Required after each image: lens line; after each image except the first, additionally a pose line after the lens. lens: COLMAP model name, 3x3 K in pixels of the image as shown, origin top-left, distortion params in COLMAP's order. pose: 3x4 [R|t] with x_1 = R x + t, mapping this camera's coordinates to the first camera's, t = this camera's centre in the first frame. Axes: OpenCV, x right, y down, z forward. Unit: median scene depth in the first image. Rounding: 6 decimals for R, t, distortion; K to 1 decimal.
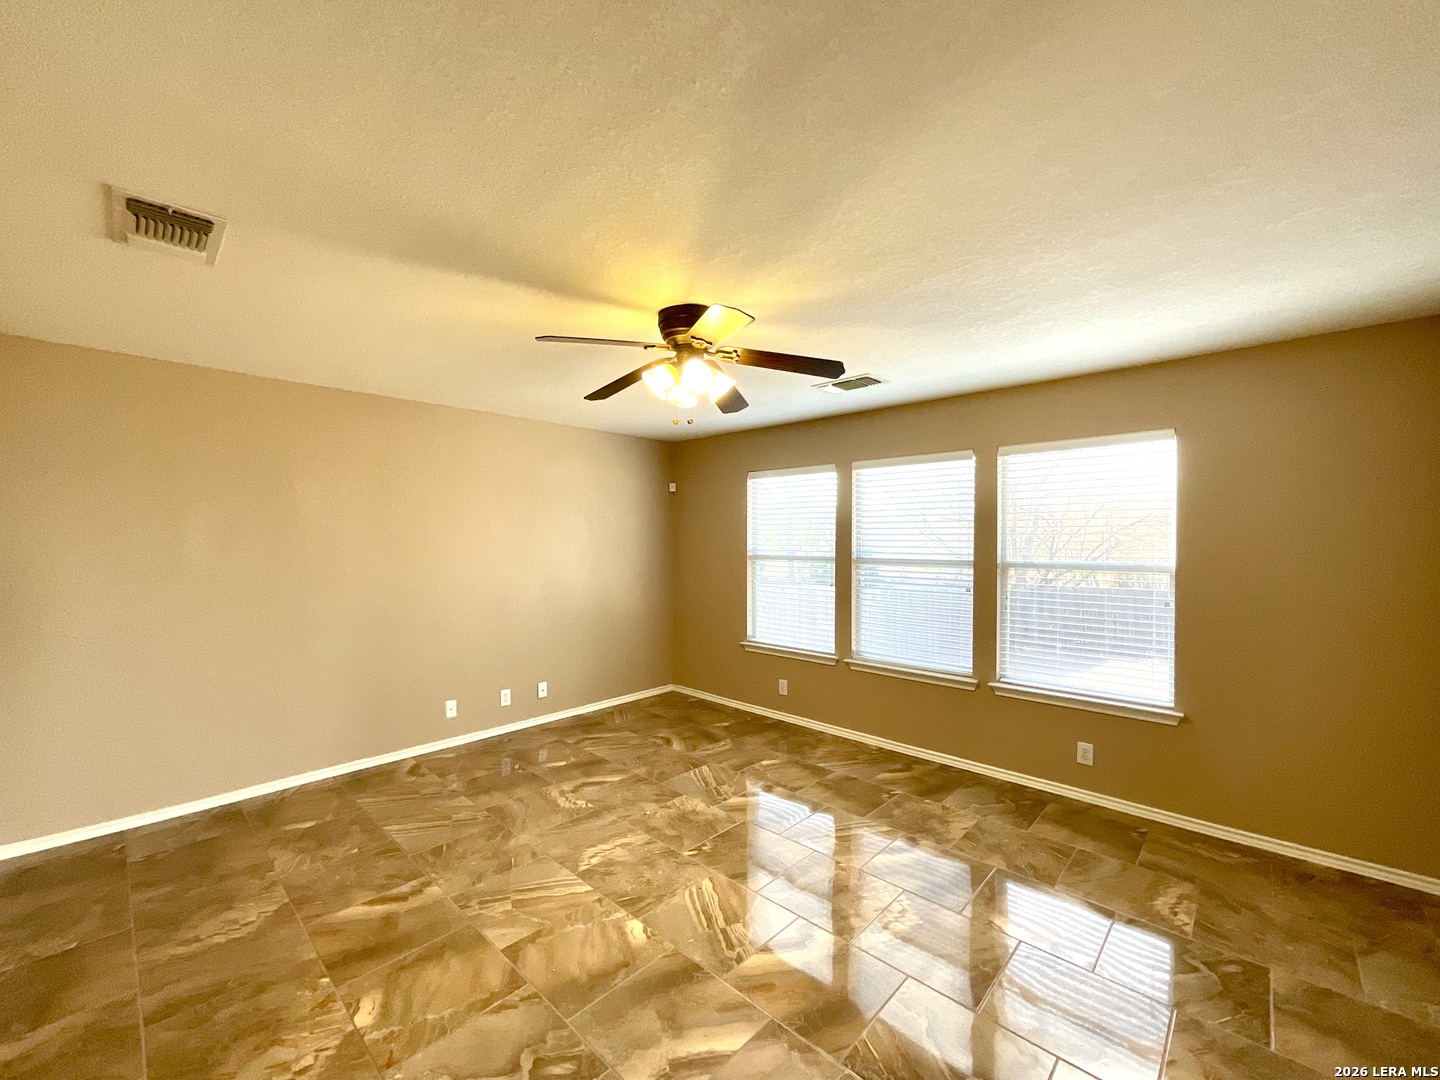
lens RADIAL K [[579.3, 0, 719.9], [0, 579.3, 543.2], [0, 0, 1]] dist [0.000812, 0.000716]
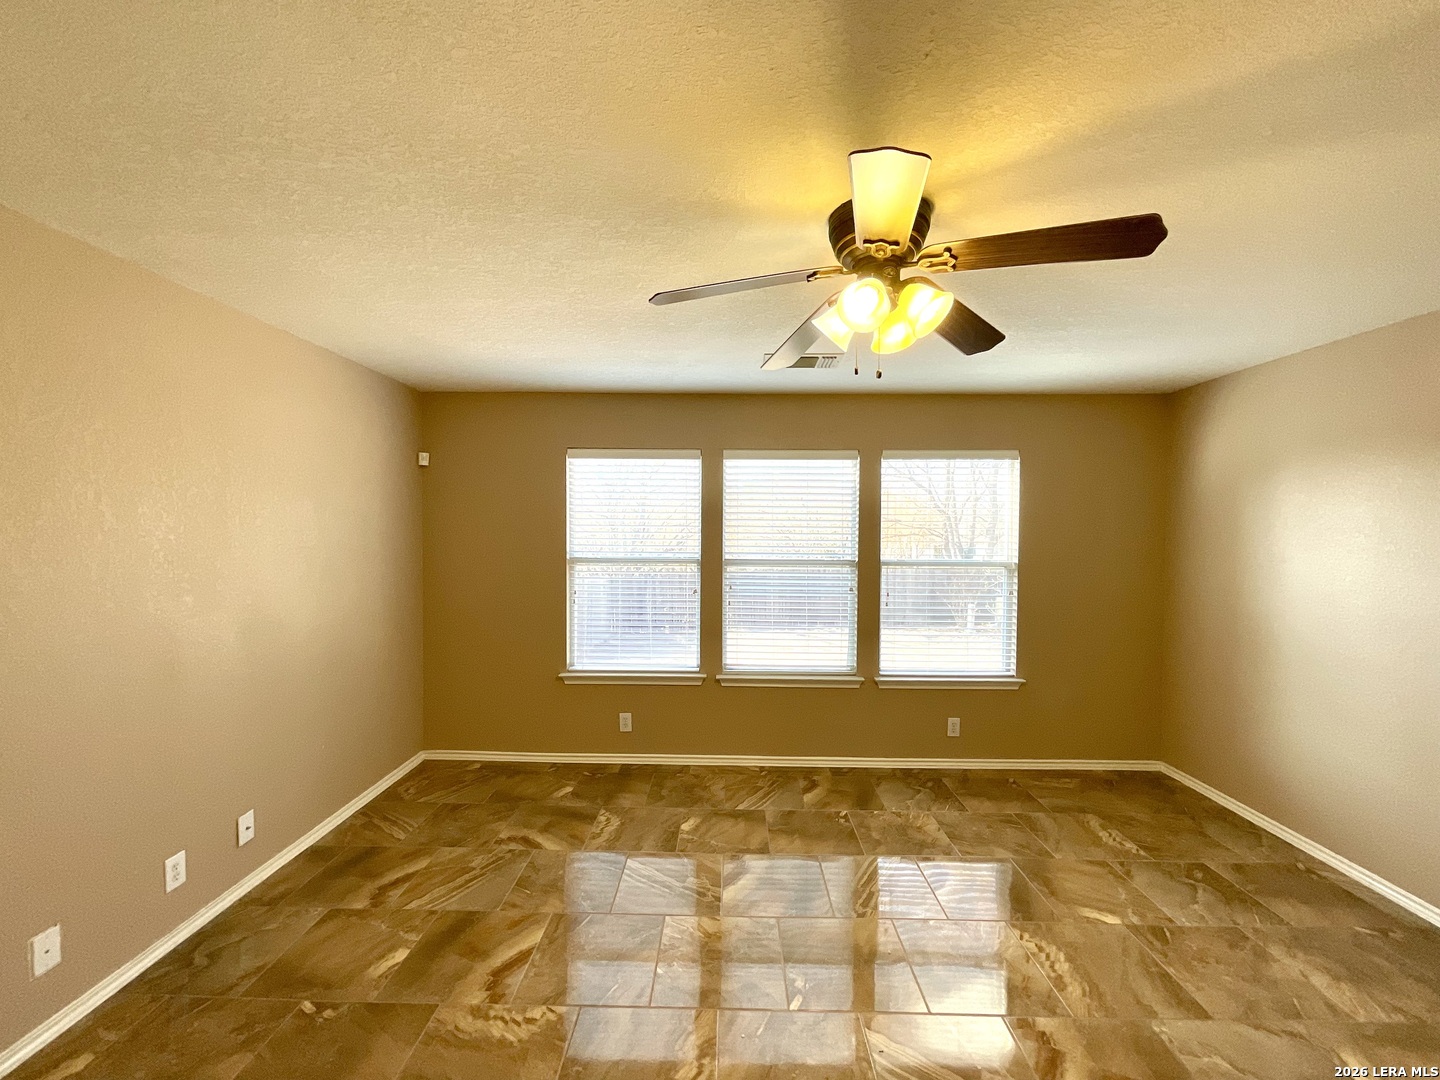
lens RADIAL K [[579.3, 0, 719.9], [0, 579.3, 543.2], [0, 0, 1]] dist [0.000812, 0.000716]
pose [[0.741041, -0.003427, 0.671451, -0.386012], [-0.001048, 0.999980, 0.006259, -0.004586], [-0.671459, -0.005342, 0.741023, 0.377793]]
